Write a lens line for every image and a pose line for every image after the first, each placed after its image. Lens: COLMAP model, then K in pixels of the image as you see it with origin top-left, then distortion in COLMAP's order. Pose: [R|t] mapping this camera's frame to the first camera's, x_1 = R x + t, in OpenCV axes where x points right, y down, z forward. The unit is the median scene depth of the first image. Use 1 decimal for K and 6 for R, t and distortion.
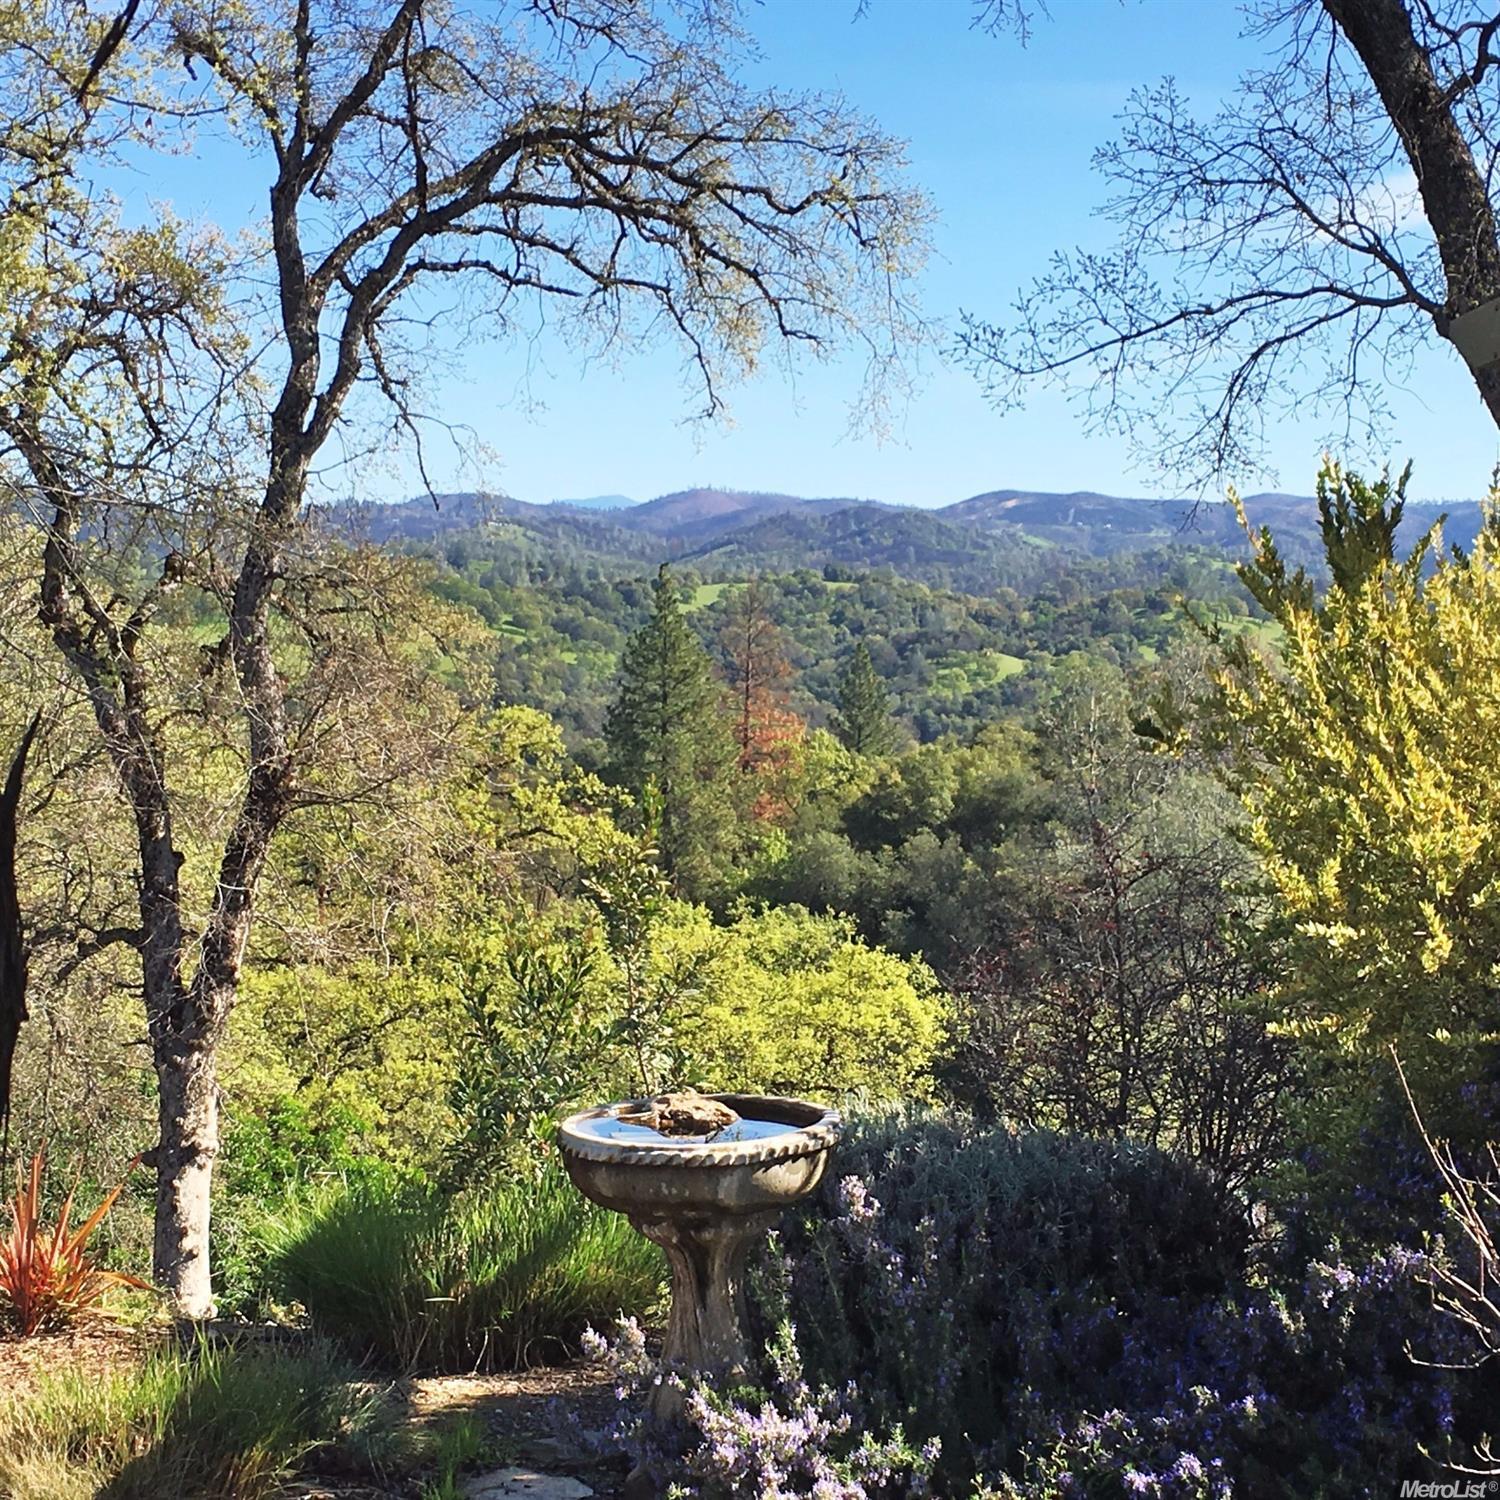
lens RADIAL K [[3288.5, 0, 750.1], [0, 3288.5, 751.1], [0, 0, 1]] dist [0.003320, 0.000000]
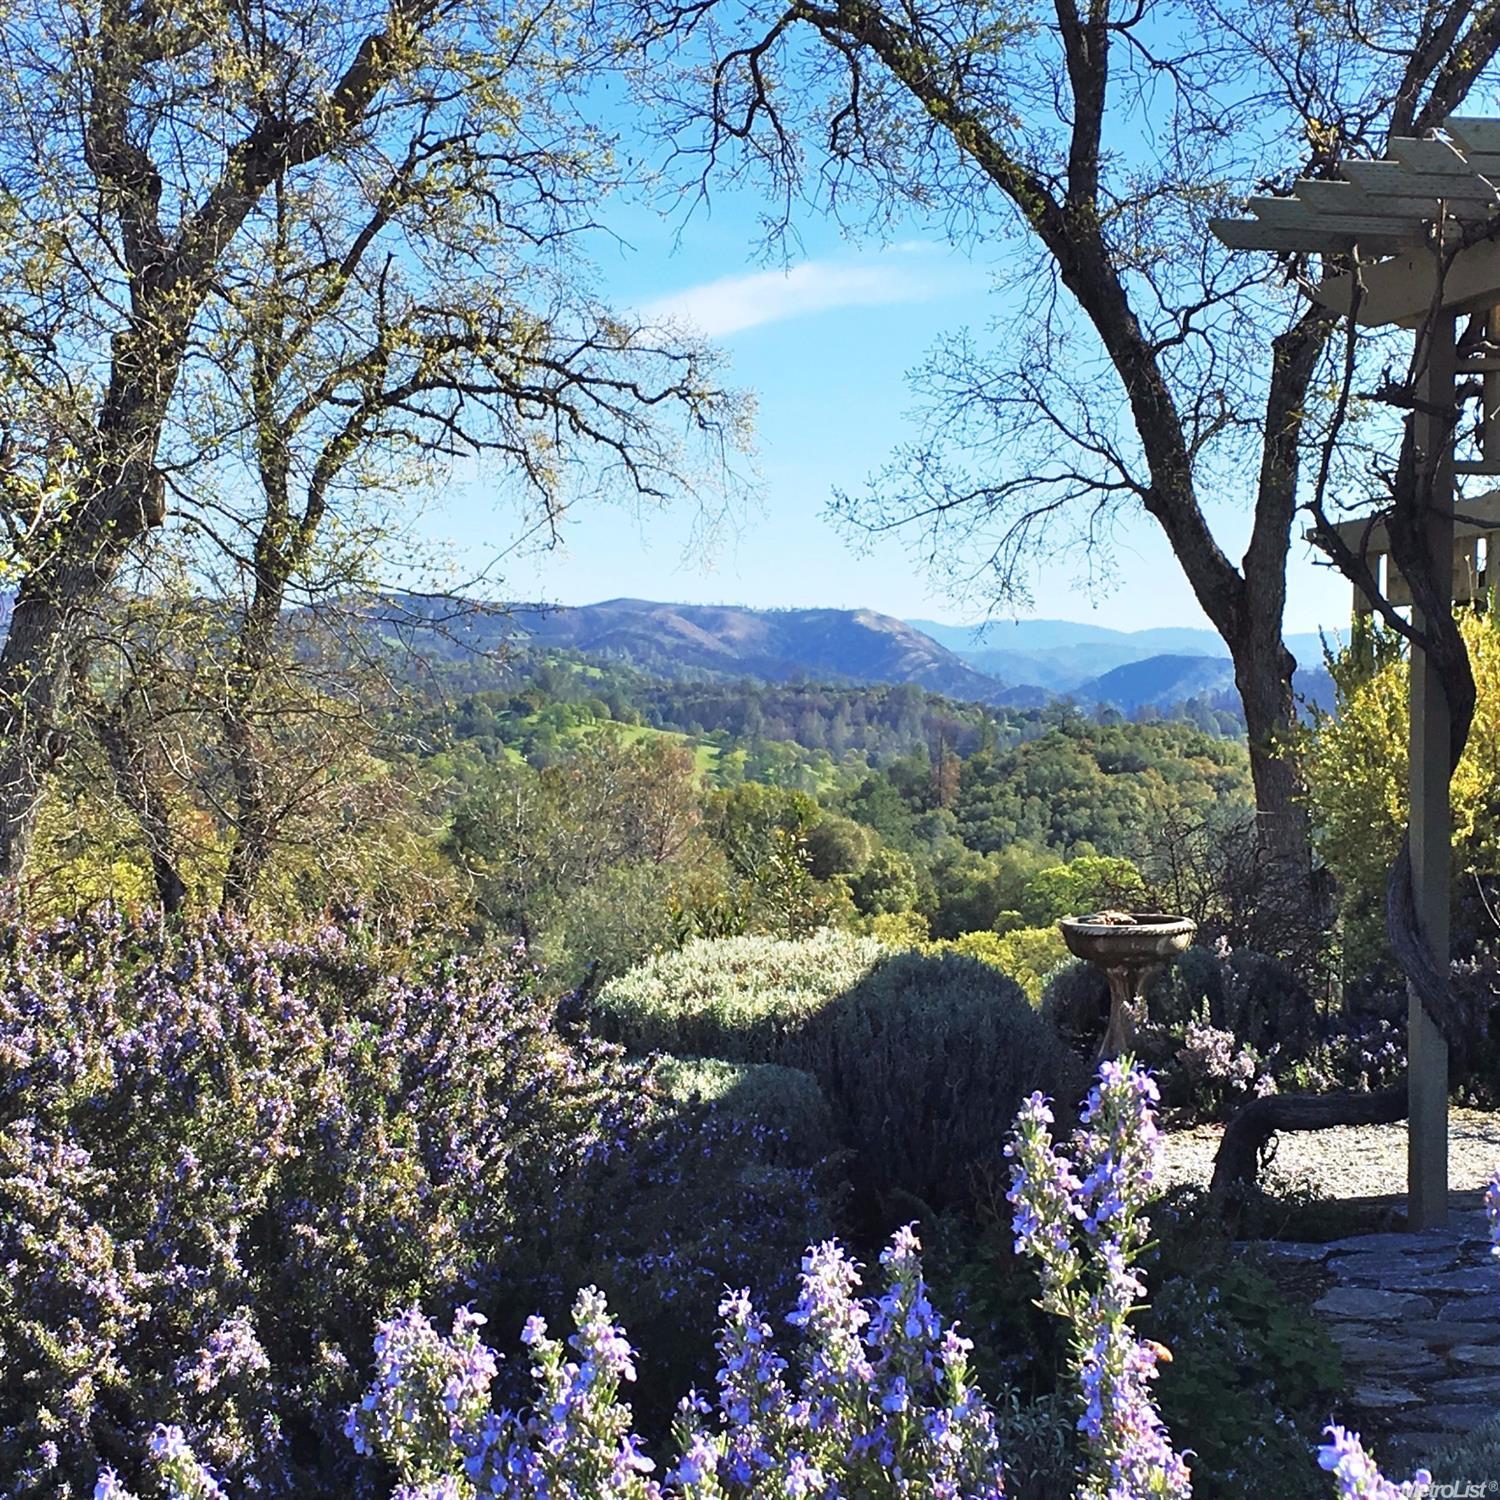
lens RADIAL K [[4148.1, 0, 750.0], [0, 4148.1, 749.4], [0, 0, 1]] dist [-0.090835, 0.000000]
pose [[0.962354, 0.003222, 0.271779, -0.410788], [0.006963, 0.999309, -0.036503, 0.040580], [-0.271709, 0.037022, 0.961667, -0.639615]]
